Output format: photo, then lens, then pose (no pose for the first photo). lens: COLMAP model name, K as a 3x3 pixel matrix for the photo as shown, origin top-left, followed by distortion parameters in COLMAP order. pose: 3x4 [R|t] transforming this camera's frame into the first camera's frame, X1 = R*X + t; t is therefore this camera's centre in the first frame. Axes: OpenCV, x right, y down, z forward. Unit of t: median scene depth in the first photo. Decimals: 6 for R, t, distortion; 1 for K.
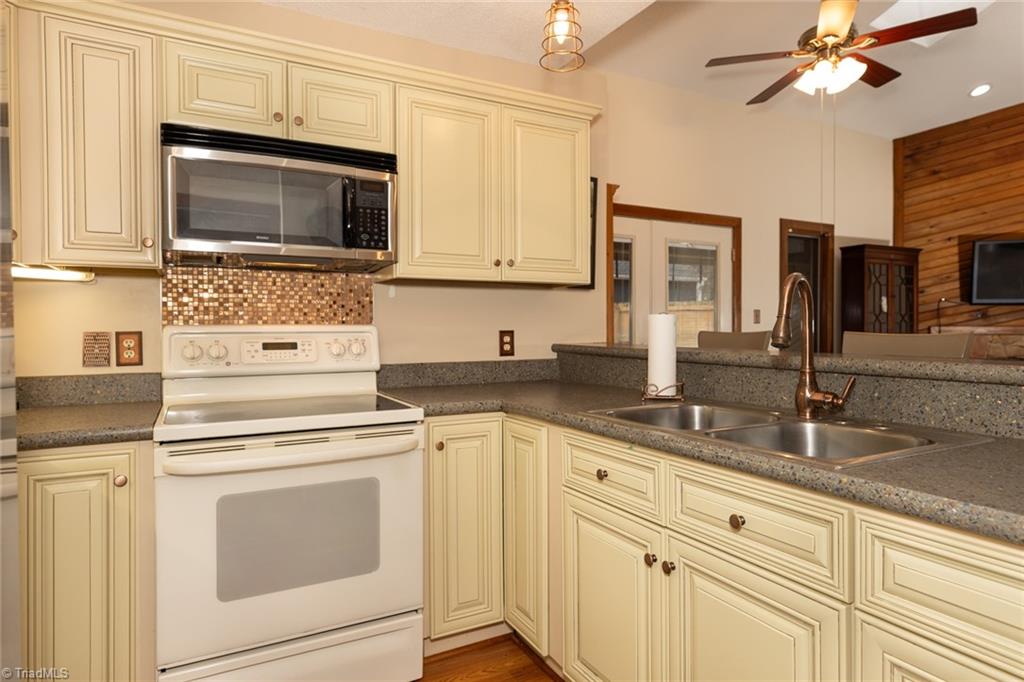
lens RADIAL K [[585.6, 0, 512.5], [0, 585.6, 333.4], [0, 0, 1]] dist [-0.003098, 0.003249]
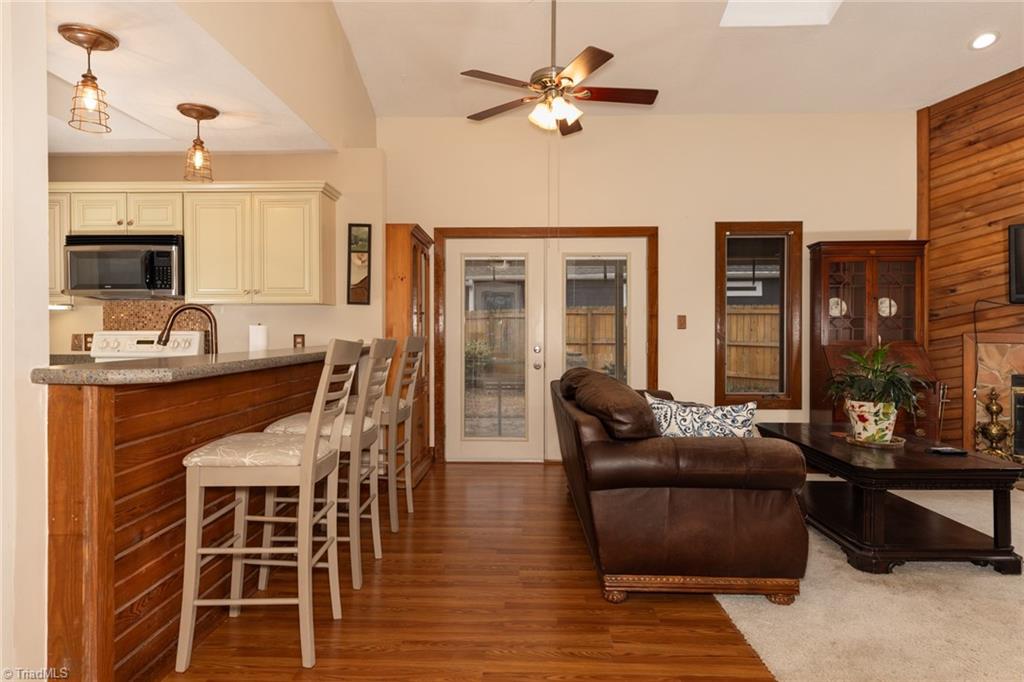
lens RADIAL K [[585.6, 0, 511.5], [0, 585.6, 340.3], [0, 0, 1]] dist [-0.003098, 0.003249]
pose [[0.874572, 0.009345, -0.484806, 0.617151], [-0.007306, 0.999955, 0.006095, -0.001611], [0.484841, -0.001789, 0.874601, -0.023213]]
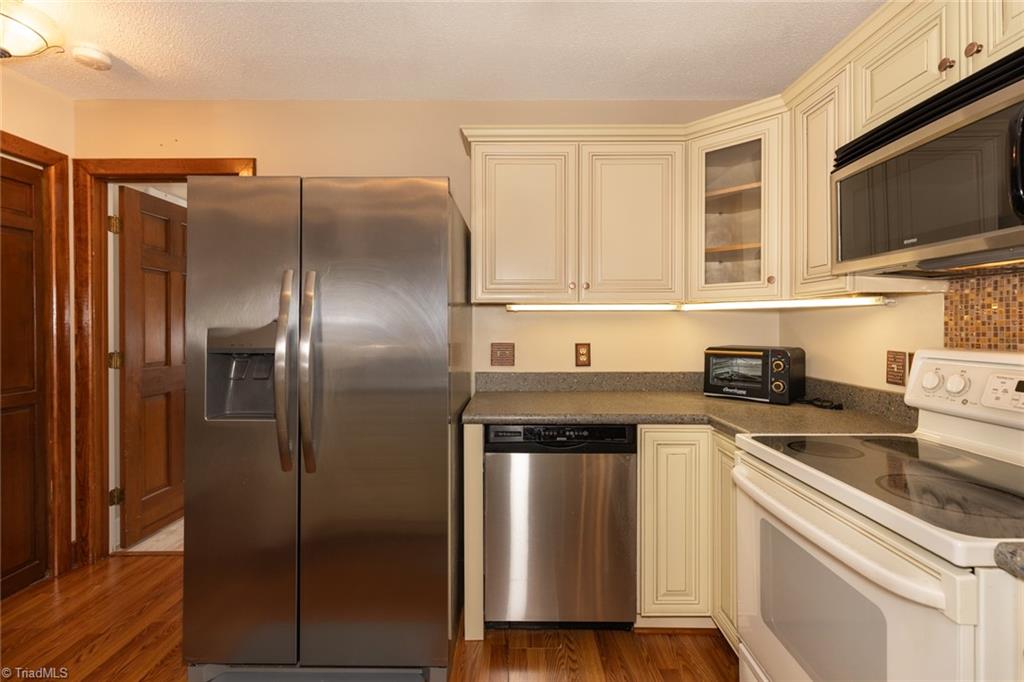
lens RADIAL K [[451.2, 0, 513.6], [0, 451.2, 333.4], [0, 0, 1]] dist [0.002506, 0.000226]
pose [[-0.476629, 0.010749, -0.879039, 0.120221], [-0.004514, 0.999882, 0.014675, -0.016793], [0.879093, 0.010962, -0.476525, 0.298003]]
